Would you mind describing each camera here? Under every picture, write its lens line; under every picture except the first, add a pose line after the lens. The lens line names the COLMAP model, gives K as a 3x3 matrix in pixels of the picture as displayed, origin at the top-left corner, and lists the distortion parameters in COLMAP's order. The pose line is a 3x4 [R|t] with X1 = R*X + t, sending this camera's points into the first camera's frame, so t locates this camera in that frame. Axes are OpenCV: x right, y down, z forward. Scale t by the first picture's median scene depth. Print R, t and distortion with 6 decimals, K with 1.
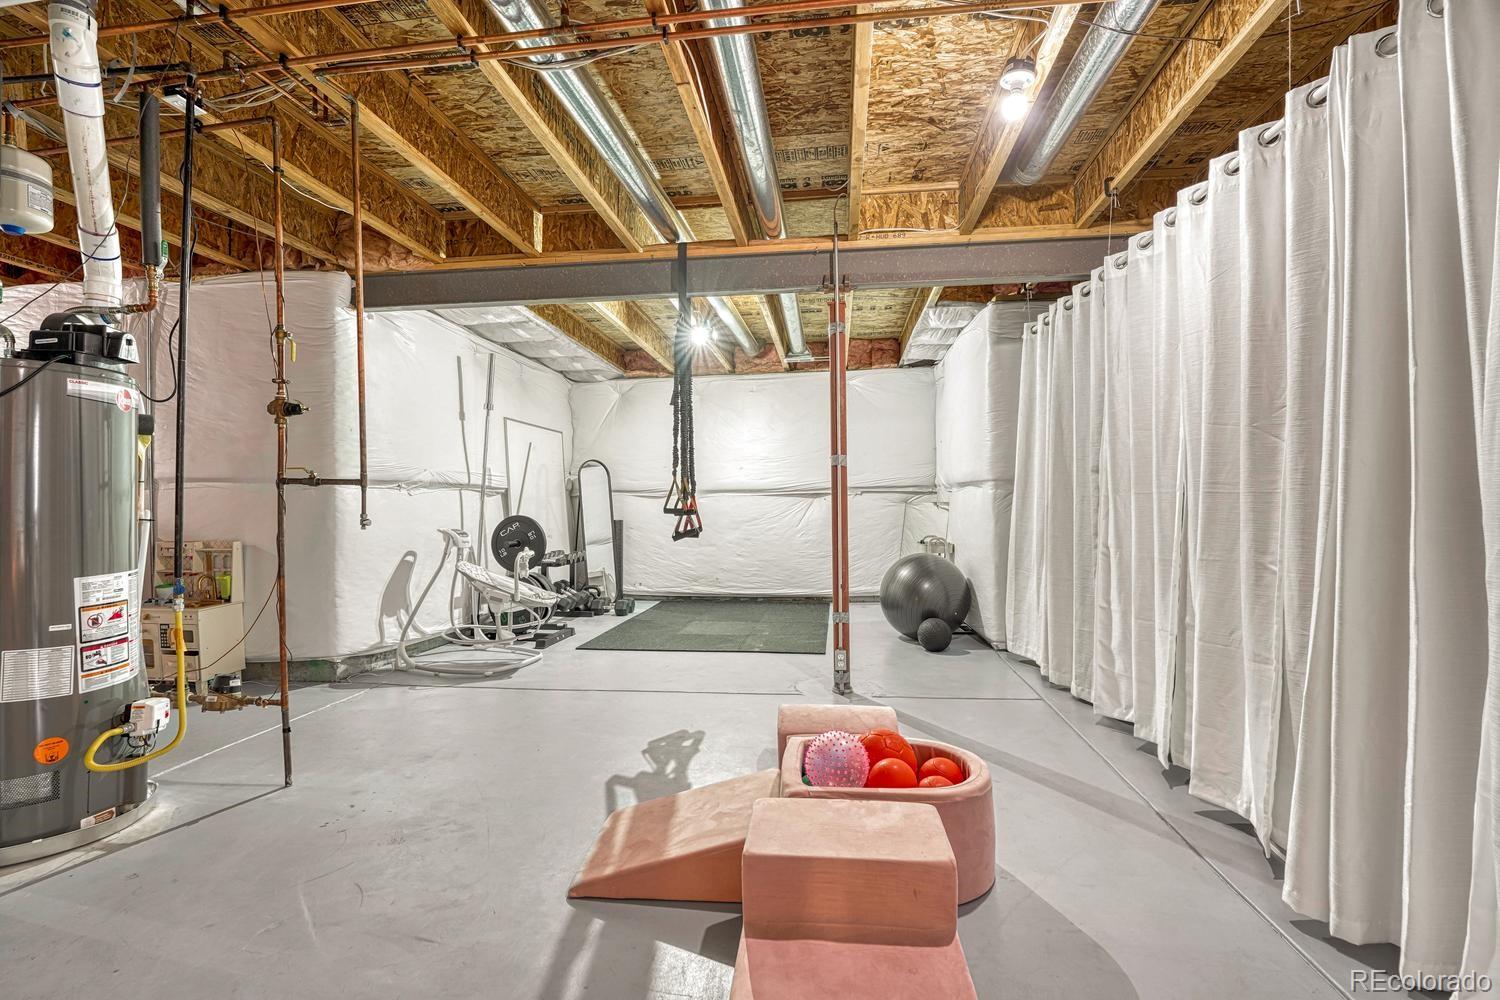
lens RADIAL K [[664.1, 0, 757.2], [0, 664.1, 510.6], [0, 0, 1]] dist [0.000114, -0.000009]
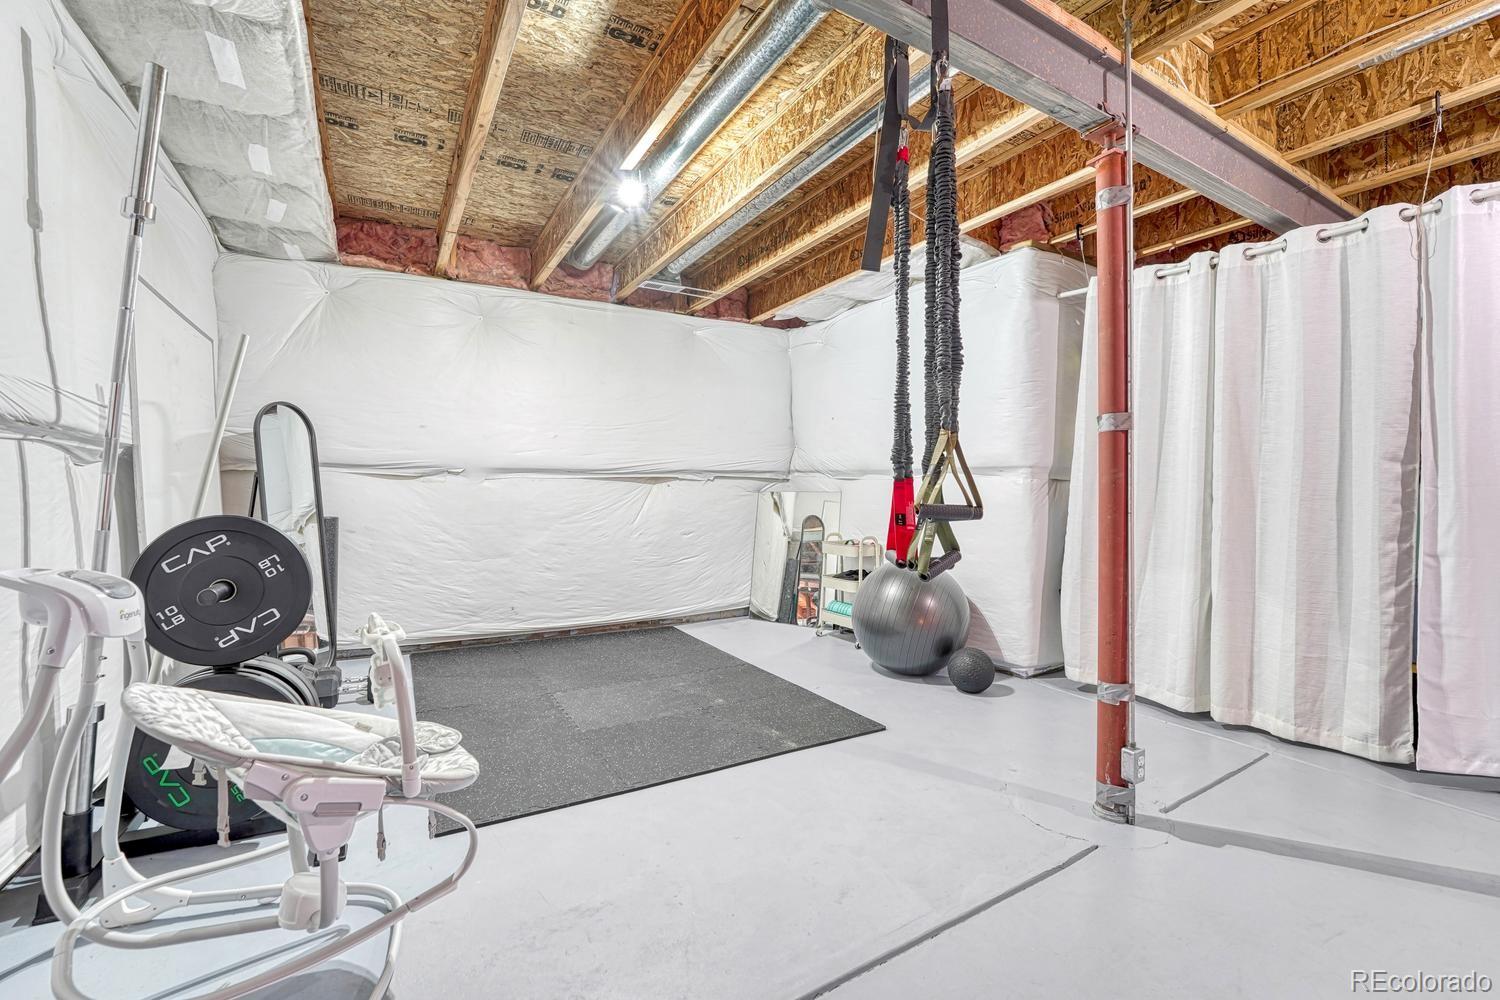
lens RADIAL K [[626.6, 0, 748.5], [0, 626.6, 494.3], [0, 0, 1]] dist [-0.018742, -0.000152]
pose [[0.802874, 0.009179, 0.596078, -0.244636], [-0.005778, 0.999954, -0.007616, -0.003100], [-0.596121, 0.002671, 0.802890, 0.397451]]
